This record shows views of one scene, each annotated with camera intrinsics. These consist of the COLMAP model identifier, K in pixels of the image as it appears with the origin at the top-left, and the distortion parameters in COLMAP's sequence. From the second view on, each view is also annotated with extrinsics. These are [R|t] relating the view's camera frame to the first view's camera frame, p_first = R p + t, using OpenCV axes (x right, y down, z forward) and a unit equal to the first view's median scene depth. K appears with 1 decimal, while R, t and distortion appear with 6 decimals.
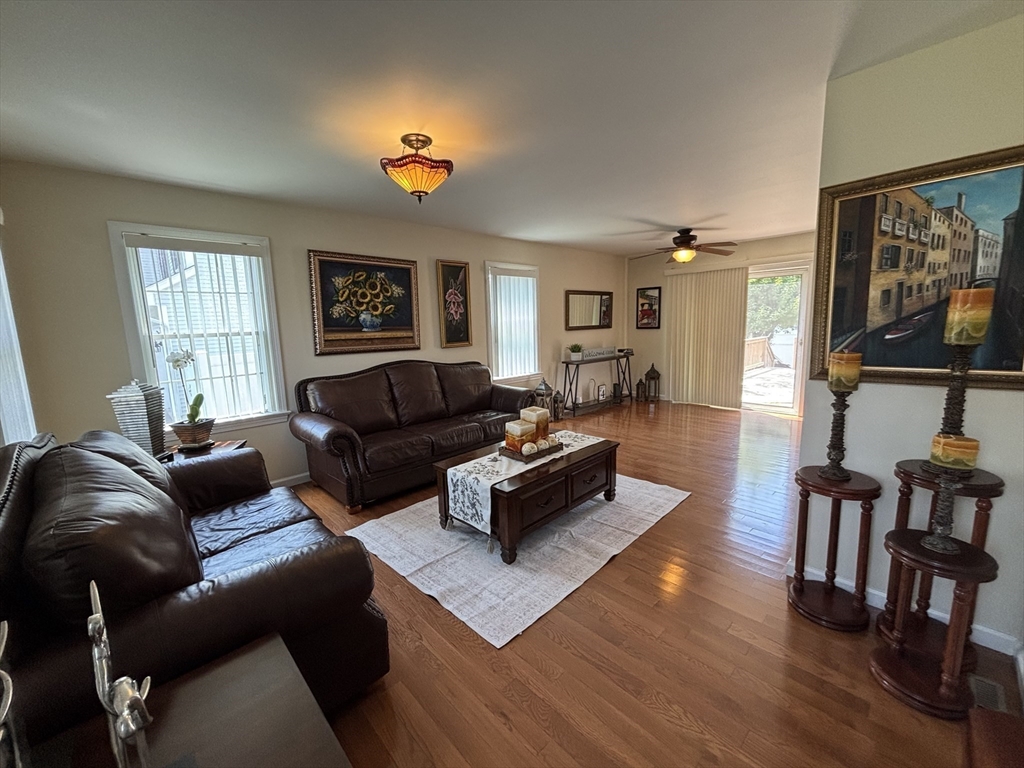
lens RADIAL K [[414.0, 0, 508.9], [0, 414.0, 382.9], [0, 0, 1]] dist [0.001968, 0.000051]
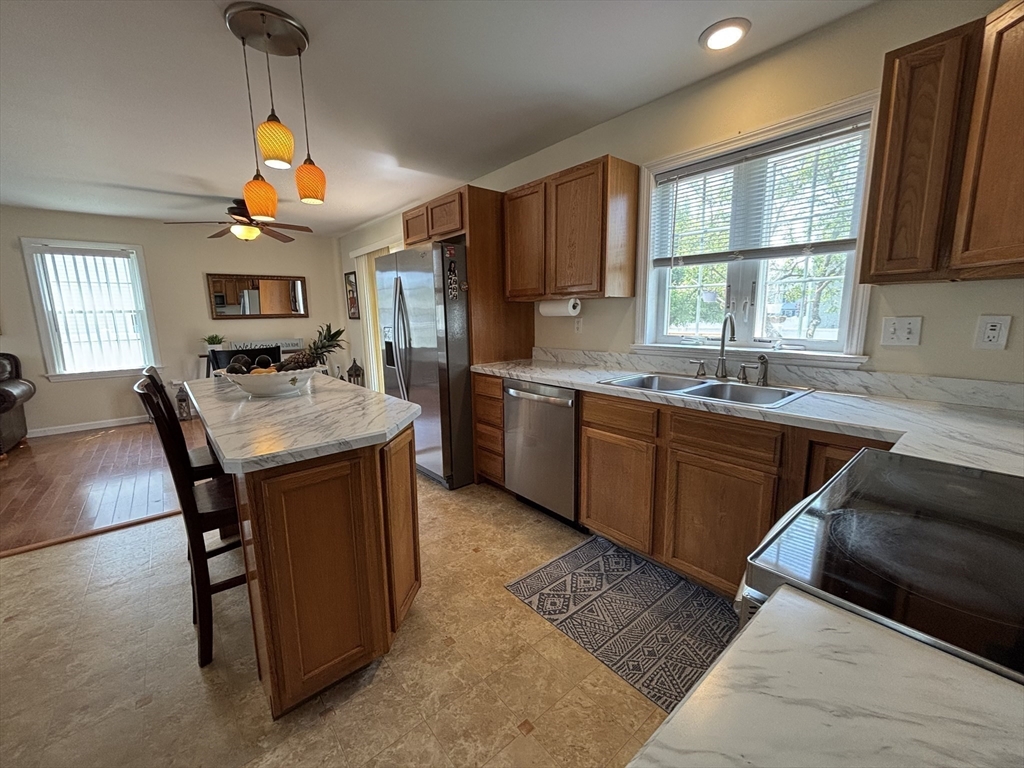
lens RADIAL K [[417.6, 0, 514.7], [0, 417.6, 382.7], [0, 0, 1]] dist [-0.001176, 0.000197]
pose [[0.998321, 0.022533, -0.053369, 1.252504], [-0.021422, 0.999544, 0.021292, -0.036927], [0.053824, -0.020113, 0.998348, 0.214750]]
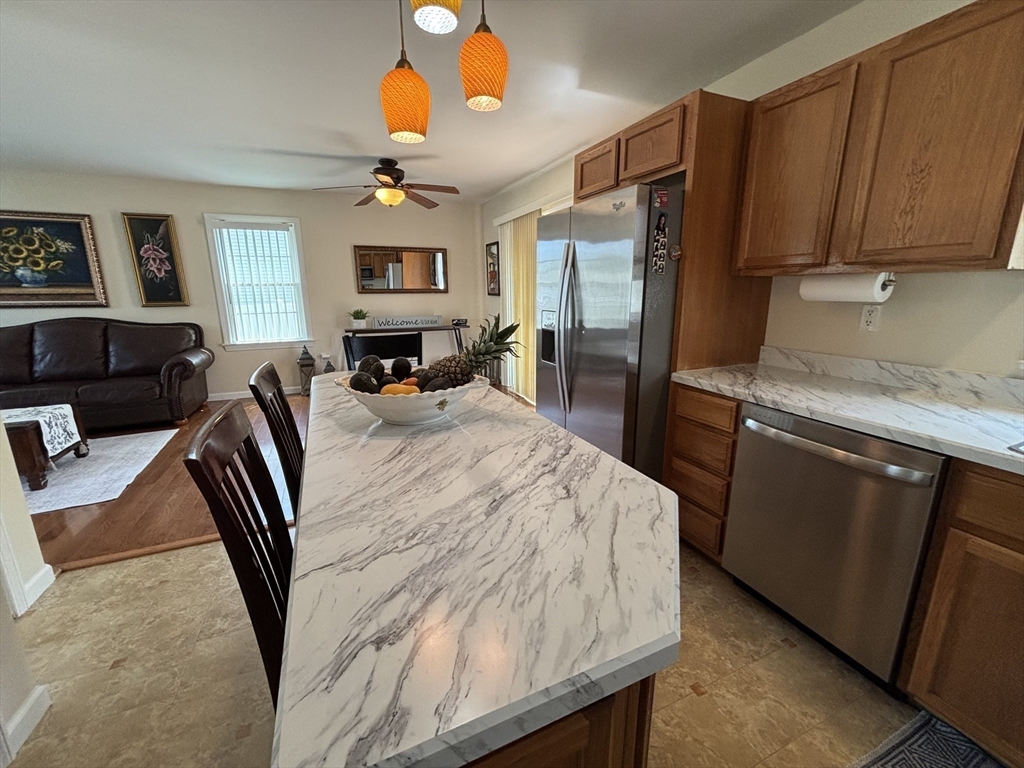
lens RADIAL K [[409.8, 0, 512.0], [0, 409.8, 384.0], [0, 0, 1]] dist [-0.010335, -0.000214]
pose [[0.940679, 0.102124, -0.323564, 1.108768], [-0.073276, 0.992270, 0.100153, -0.072112], [0.331291, -0.070502, 0.940891, 0.430854]]
